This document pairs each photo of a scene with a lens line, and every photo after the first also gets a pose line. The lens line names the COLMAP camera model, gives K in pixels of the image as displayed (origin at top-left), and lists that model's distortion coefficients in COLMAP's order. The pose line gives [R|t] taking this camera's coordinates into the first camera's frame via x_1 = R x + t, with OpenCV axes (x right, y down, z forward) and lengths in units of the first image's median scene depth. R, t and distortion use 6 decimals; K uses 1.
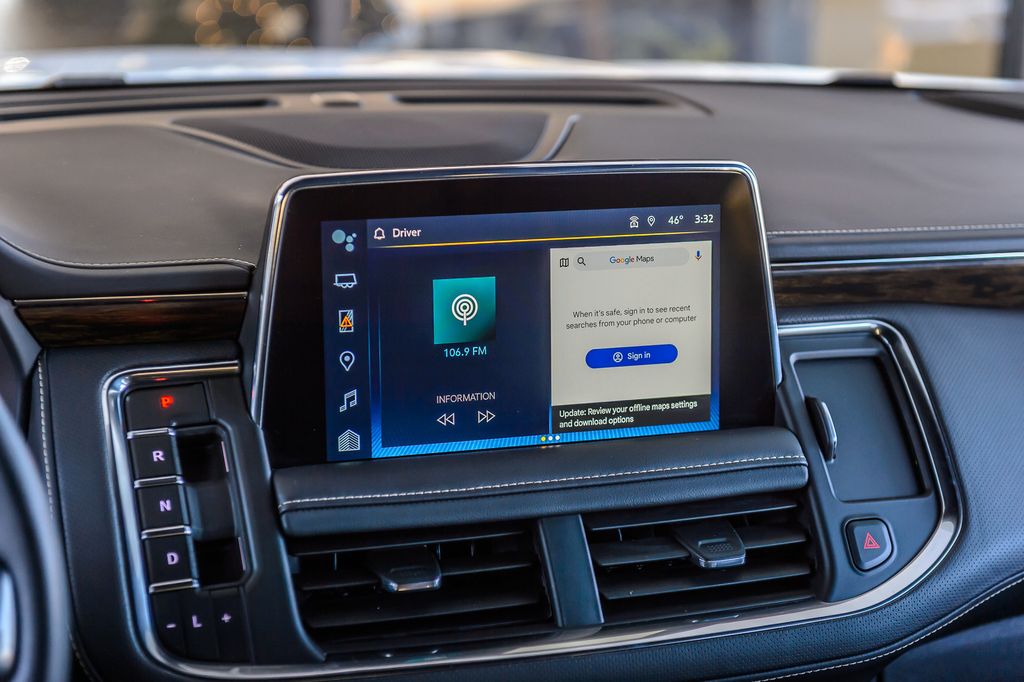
lens RADIAL K [[1919.0, 0, 512.0], [0, 1919.0, 341.0], [0, 0, 1]] dist [0.000815, 0.102717]
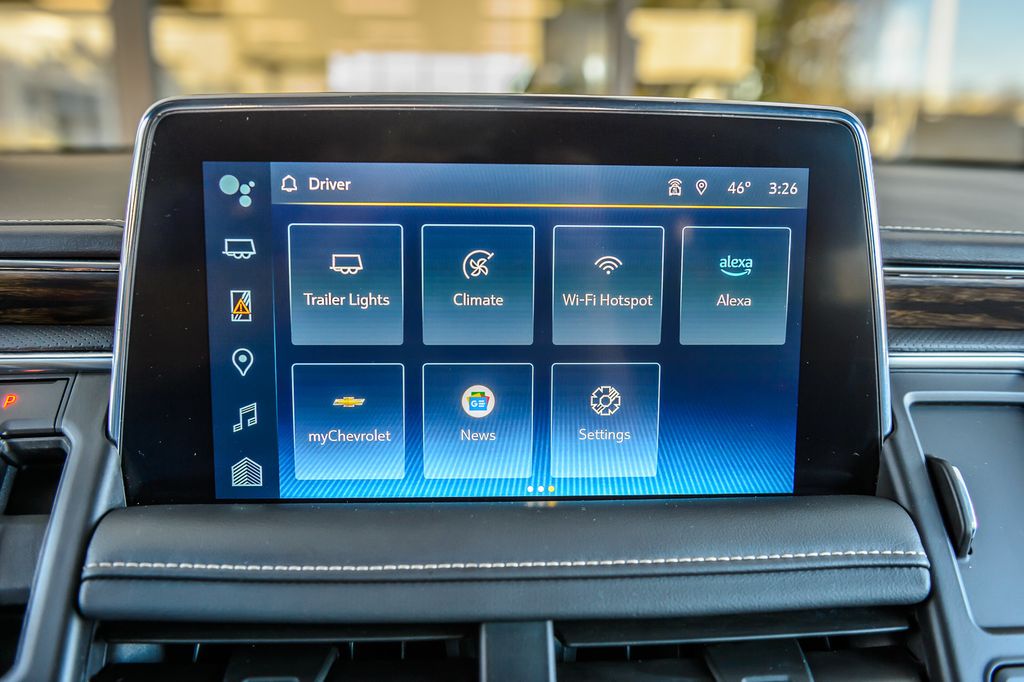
lens RADIAL K [[834.8, 0, 512.0], [0, 834.8, 341.0], [0, 0, 1]] dist [-0.024102, -0.005489]
pose [[0.963534, 0.051198, -0.262643, 0.089266], [-0.059724, 0.997912, -0.024576, 0.004074], [0.260836, 0.039366, 0.964580, 0.703106]]
